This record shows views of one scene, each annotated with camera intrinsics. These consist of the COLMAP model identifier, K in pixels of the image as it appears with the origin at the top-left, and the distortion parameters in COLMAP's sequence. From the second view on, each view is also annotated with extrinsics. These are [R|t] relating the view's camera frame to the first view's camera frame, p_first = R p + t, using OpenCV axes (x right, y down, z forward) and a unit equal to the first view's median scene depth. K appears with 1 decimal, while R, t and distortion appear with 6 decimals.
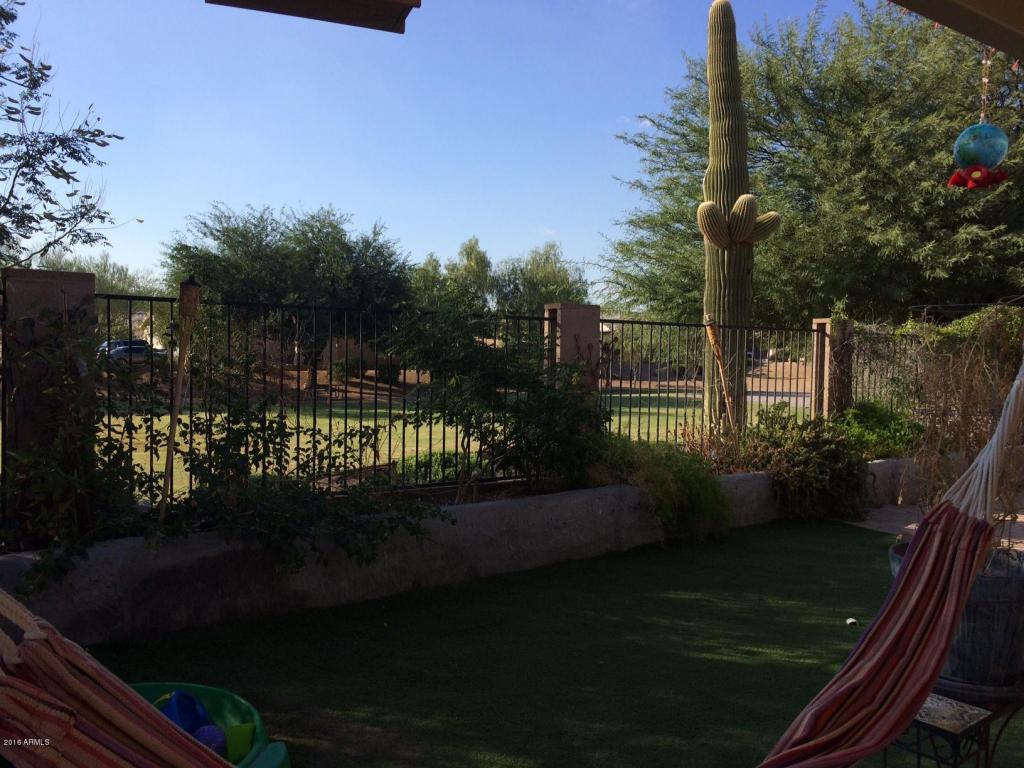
lens RADIAL K [[873.3, 0, 511.6], [0, 873.3, 381.2], [0, 0, 1]] dist [0.032755, -0.038285]
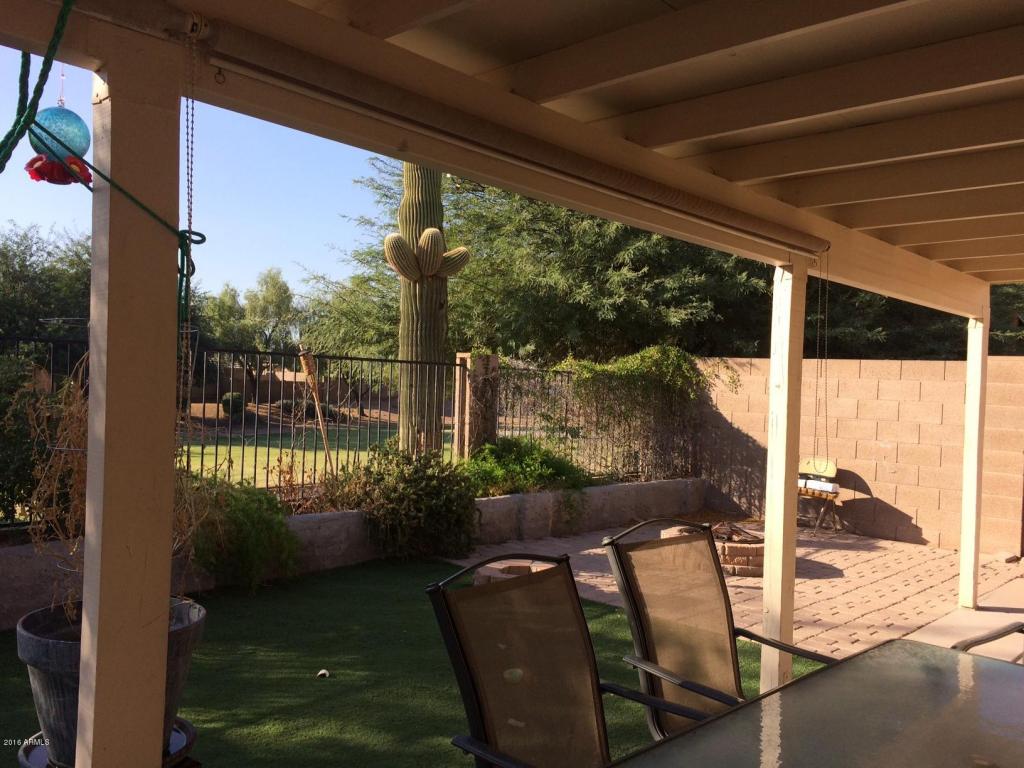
lens RADIAL K [[873.3, 0, 512.3], [0, 873.3, 386.6], [0, 0, 1]] dist [0.032755, -0.038285]
pose [[0.978573, 0.014306, 0.205400, 0.152720], [-0.007130, 0.999339, -0.035634, 0.001115], [-0.205775, 0.033406, 0.978029, 0.016508]]
